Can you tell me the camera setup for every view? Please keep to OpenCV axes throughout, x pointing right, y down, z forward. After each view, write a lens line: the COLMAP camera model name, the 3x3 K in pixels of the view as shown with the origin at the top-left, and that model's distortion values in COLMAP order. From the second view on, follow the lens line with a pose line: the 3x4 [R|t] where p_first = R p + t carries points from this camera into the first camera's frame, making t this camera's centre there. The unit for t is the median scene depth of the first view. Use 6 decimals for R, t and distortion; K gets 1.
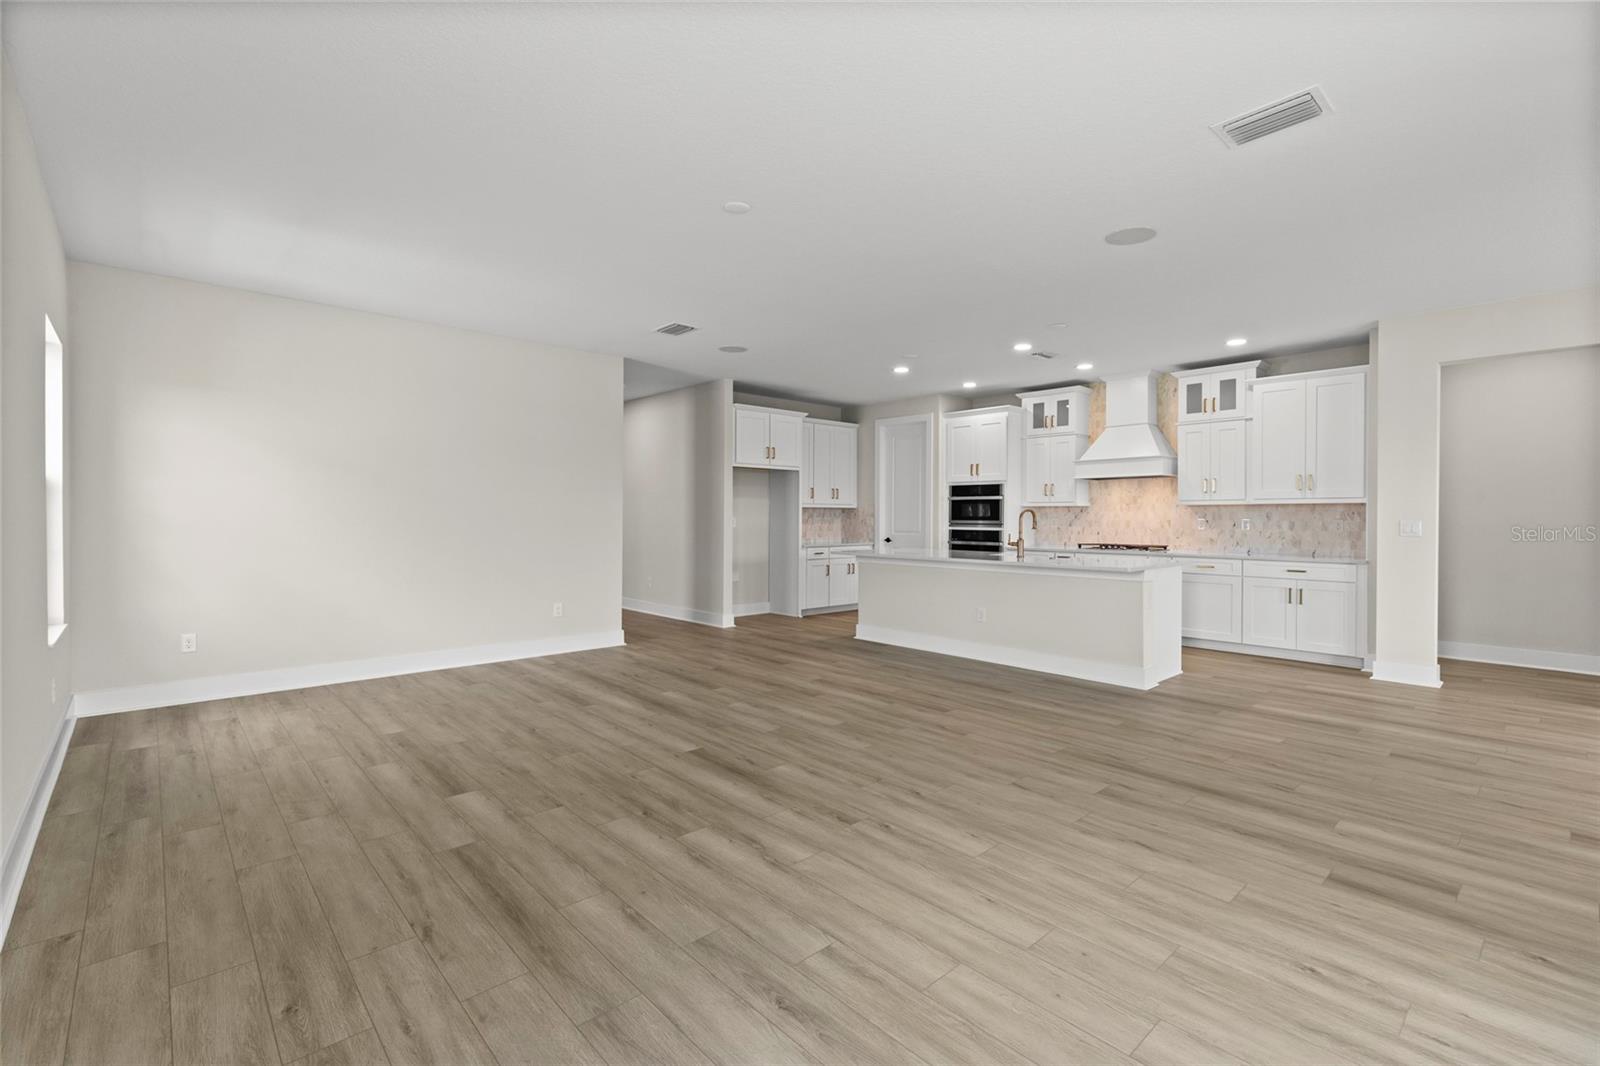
lens RADIAL K [[719.7, 0, 804.1], [0, 719.7, 520.3], [0, 0, 1]] dist [-0.001582, 0.001981]
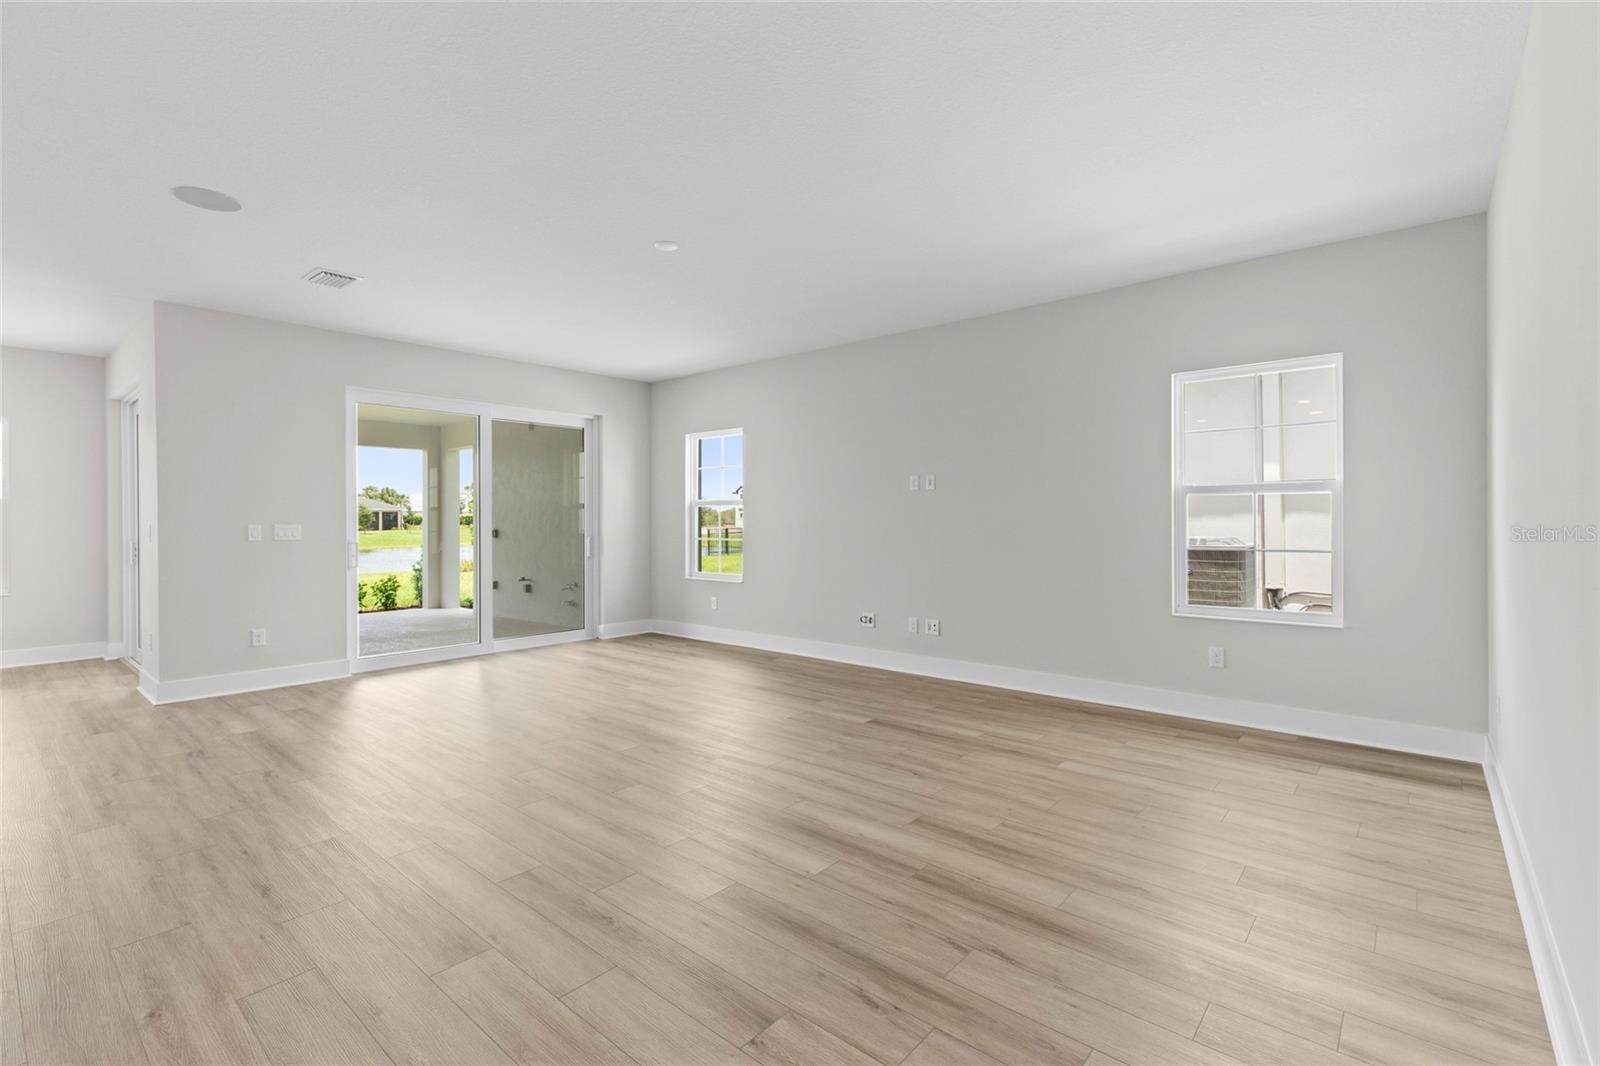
lens RADIAL K [[719.7, 0, 808.2], [0, 719.7, 518.8], [0, 0, 1]] dist [-0.001582, 0.001981]
pose [[-0.992065, 0.004617, -0.125639, -0.155223], [0.003721, 0.999966, 0.007365, -0.015423], [0.125669, 0.006839, -0.992049, 1.934127]]
